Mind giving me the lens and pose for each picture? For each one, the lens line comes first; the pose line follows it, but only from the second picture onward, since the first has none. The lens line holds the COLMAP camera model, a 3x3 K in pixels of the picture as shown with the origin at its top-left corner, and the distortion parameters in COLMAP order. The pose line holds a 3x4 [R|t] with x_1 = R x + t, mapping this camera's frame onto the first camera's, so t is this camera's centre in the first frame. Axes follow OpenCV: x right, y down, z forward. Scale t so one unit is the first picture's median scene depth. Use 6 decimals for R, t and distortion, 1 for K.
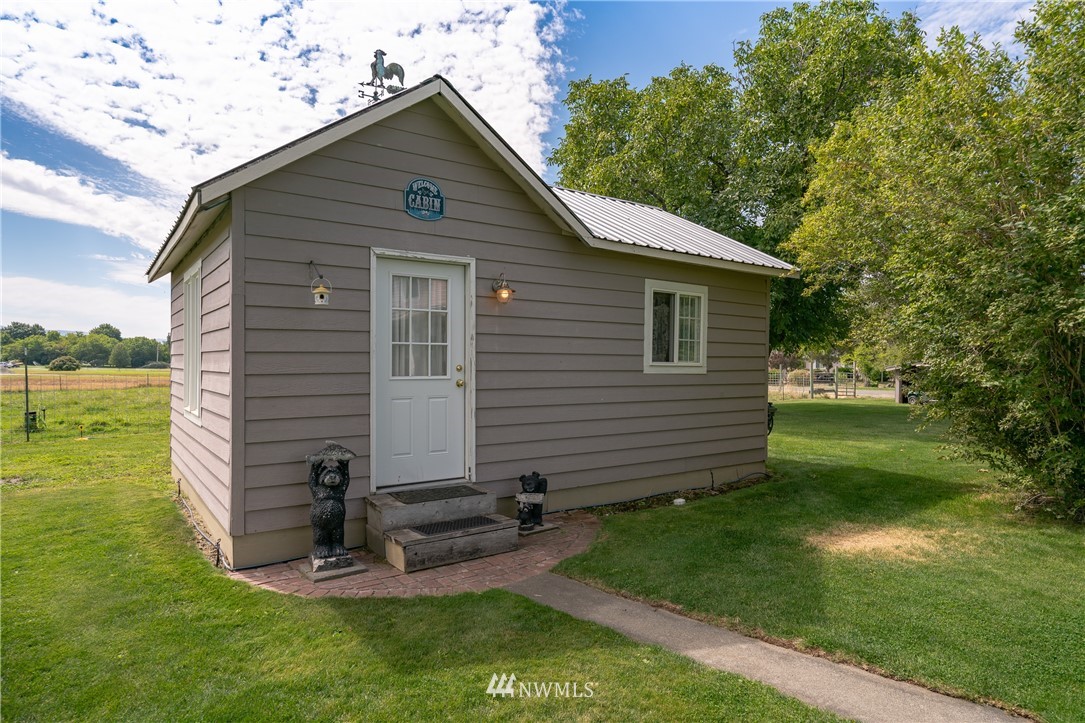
lens RADIAL K [[634.6, 0, 542.5], [0, 634.6, 361.5], [0, 0, 1]] dist [-0.003594, 0.002906]
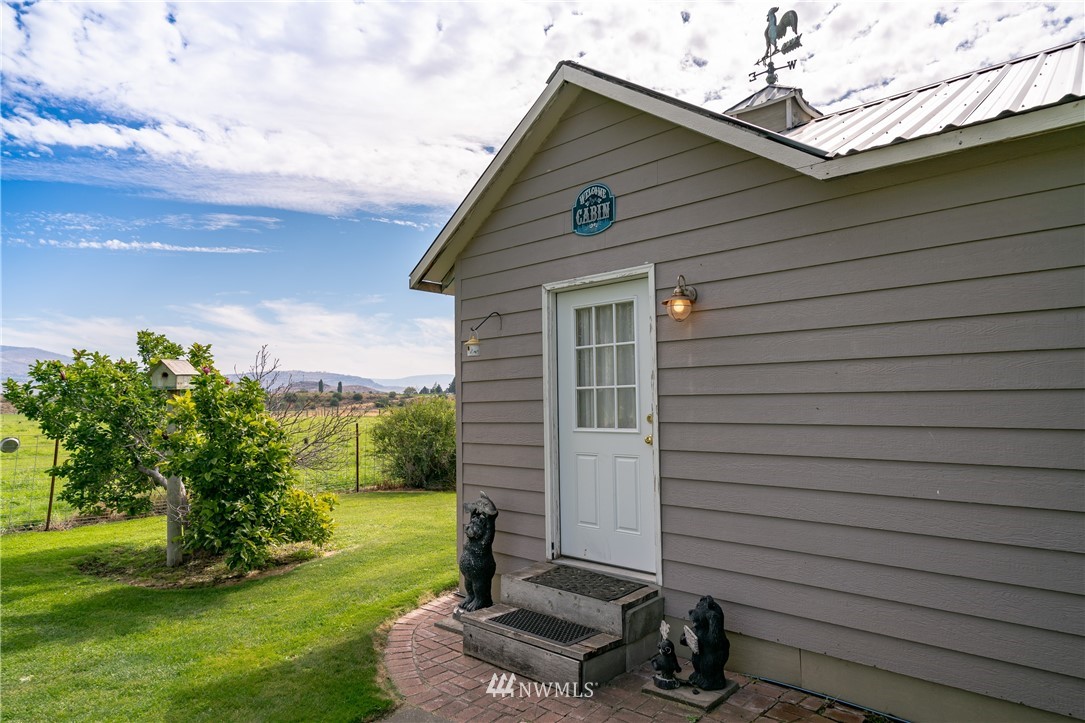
lens RADIAL K [[634.6, 0, 542.5], [0, 634.6, 361.5], [0, 0, 1]] dist [-0.003594, 0.002906]
pose [[0.209439, -0.070096, -0.975306, 0.567334], [0.016301, 0.997539, -0.068193, -0.007298], [0.977686, -0.001616, 0.210066, 0.750712]]
